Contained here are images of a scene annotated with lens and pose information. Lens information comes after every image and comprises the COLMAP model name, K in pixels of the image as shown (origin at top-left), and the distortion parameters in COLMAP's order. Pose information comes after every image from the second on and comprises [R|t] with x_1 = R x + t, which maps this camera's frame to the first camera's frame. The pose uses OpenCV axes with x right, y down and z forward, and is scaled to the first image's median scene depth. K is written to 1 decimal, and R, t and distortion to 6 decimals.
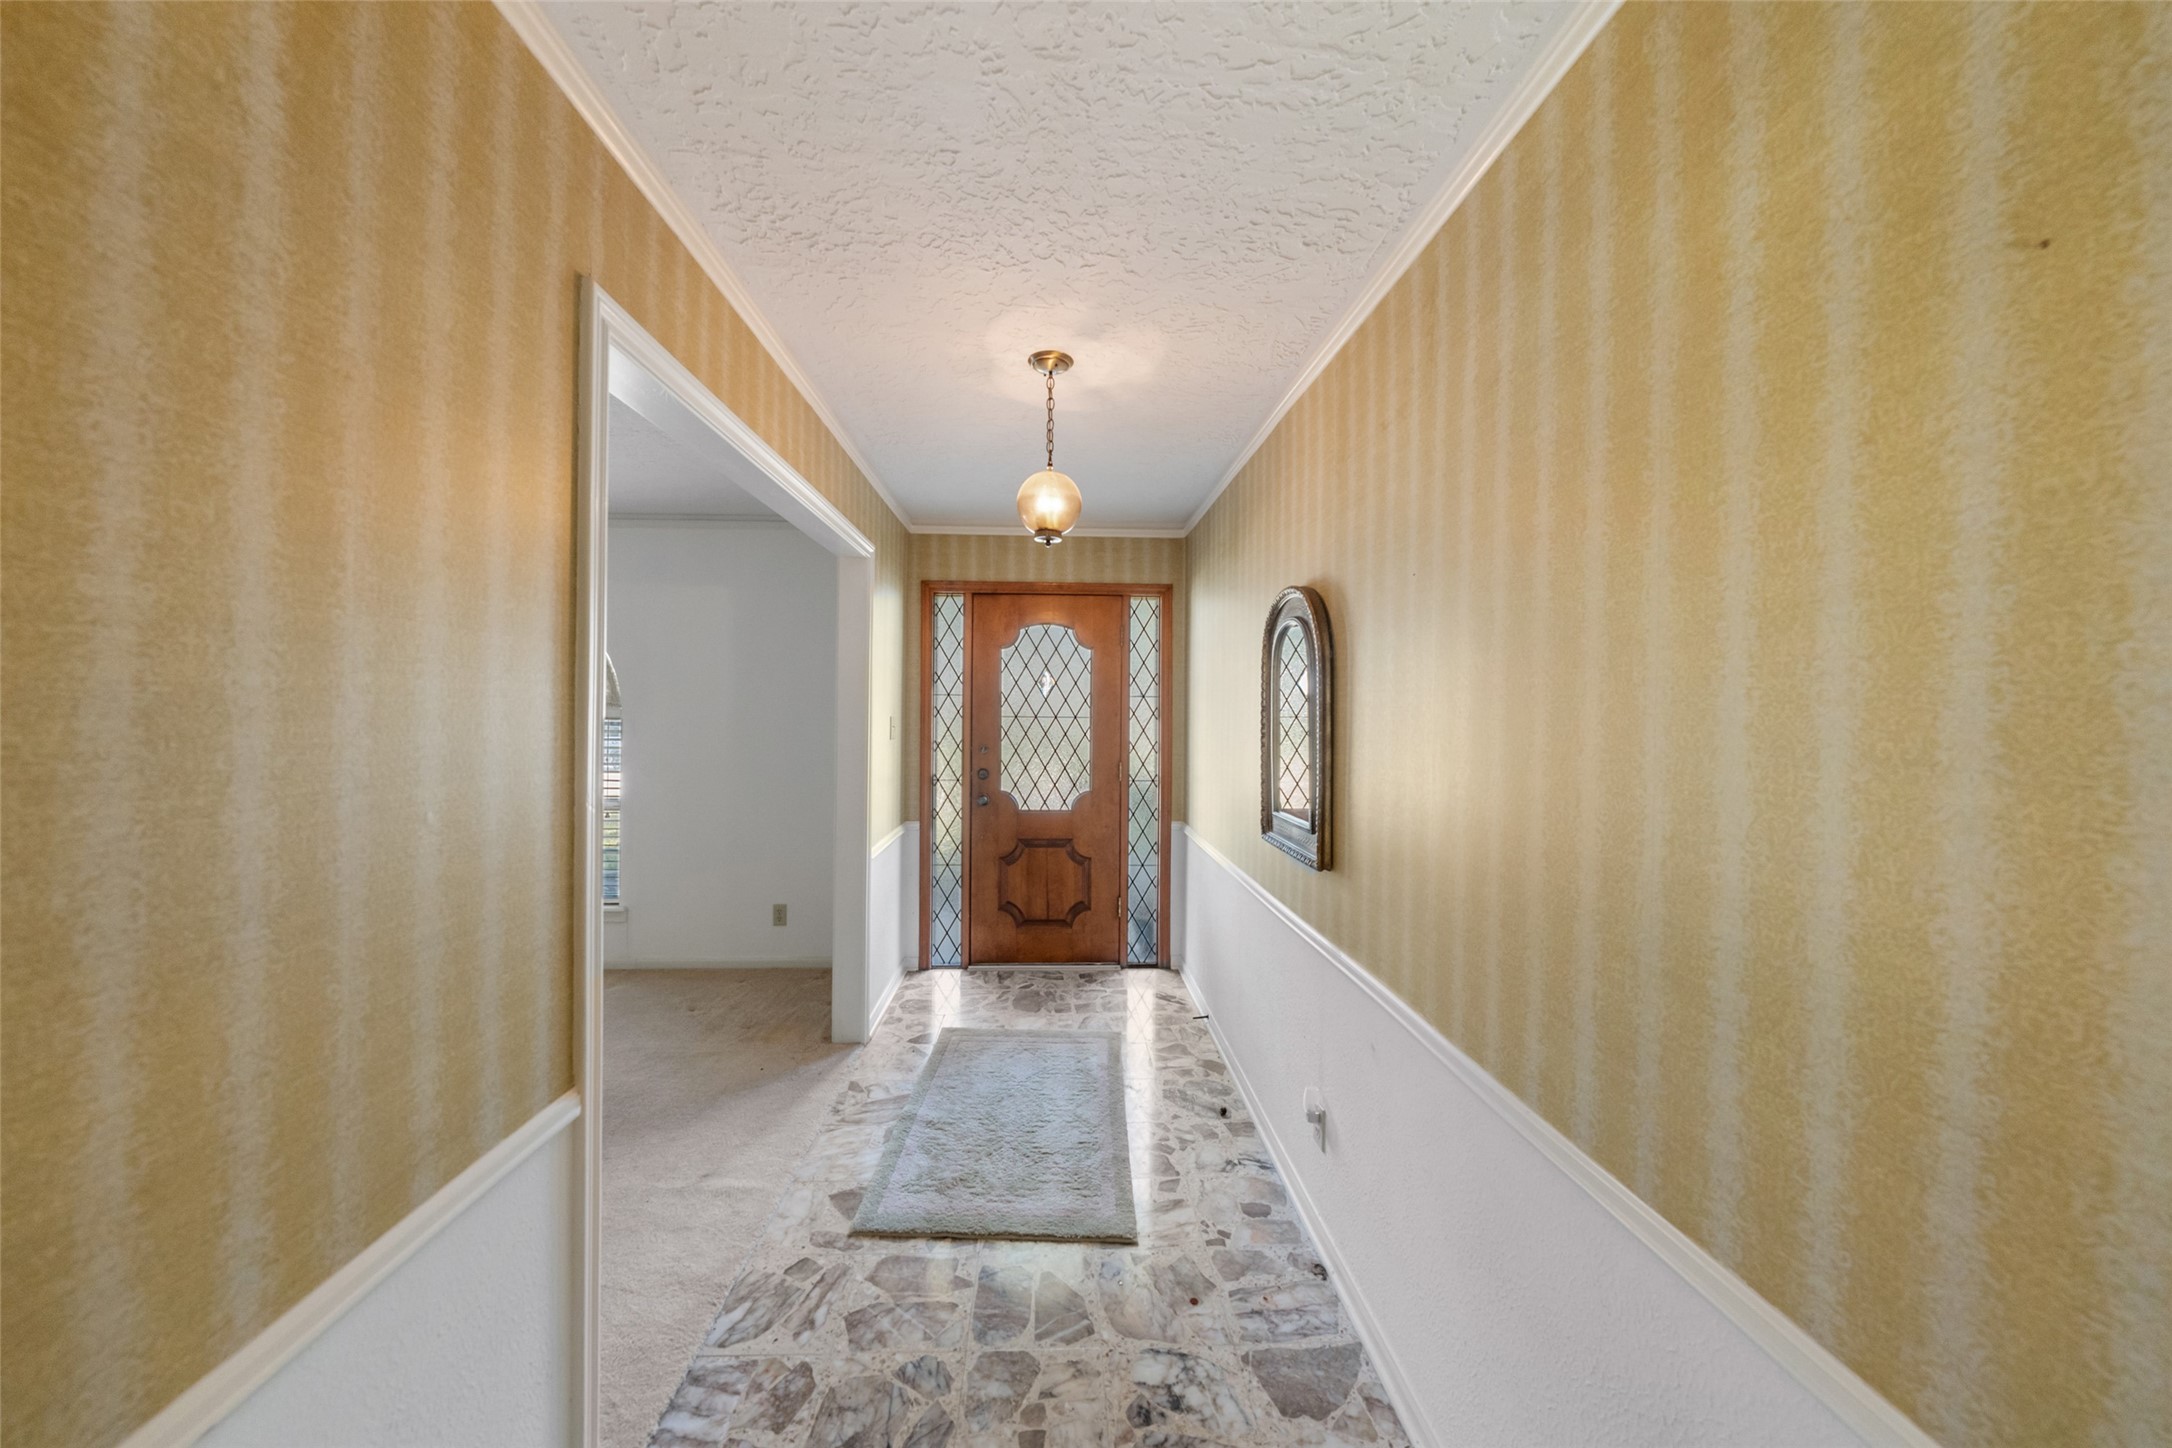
lens RADIAL K [[746.3, 0, 1075.4], [0, 746.3, 719.6], [0, 0, 1]] dist [-0.002153, 0.000071]
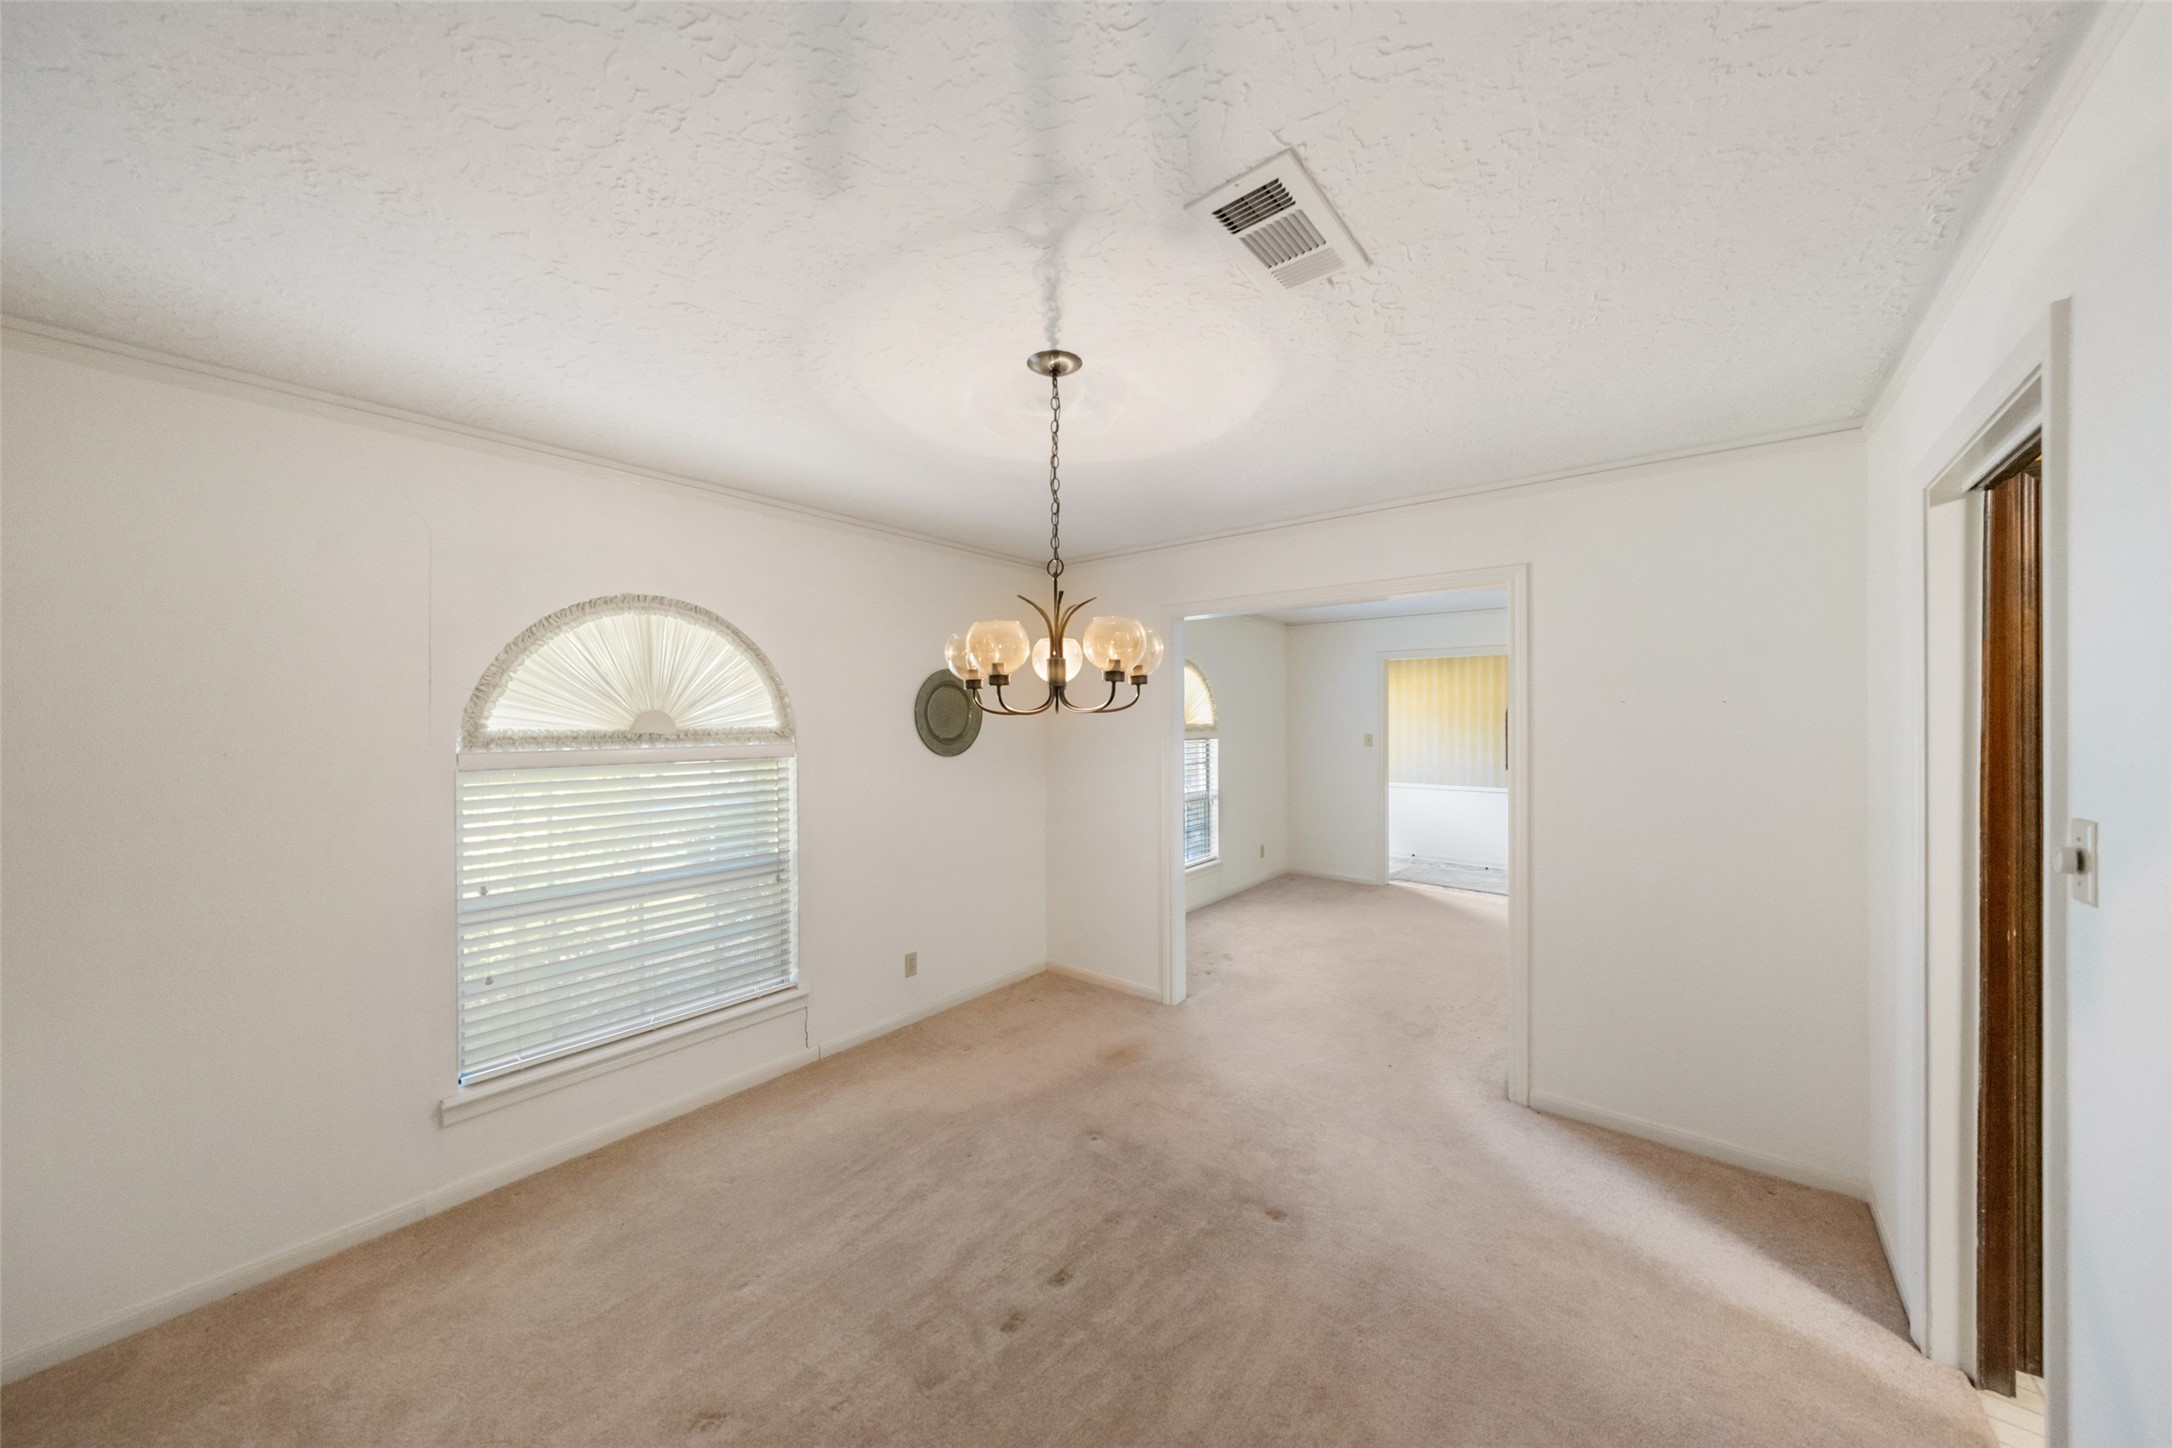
lens RADIAL K [[746.3, 0, 1078.7], [0, 746.3, 719.9], [0, 0, 1]] dist [-0.002153, 0.000071]
pose [[0.655283, -0.013064, 0.755270, -4.113539], [0.014395, 0.999885, 0.004805, -0.108259], [-0.755246, 0.007723, 0.655396, 0.424475]]
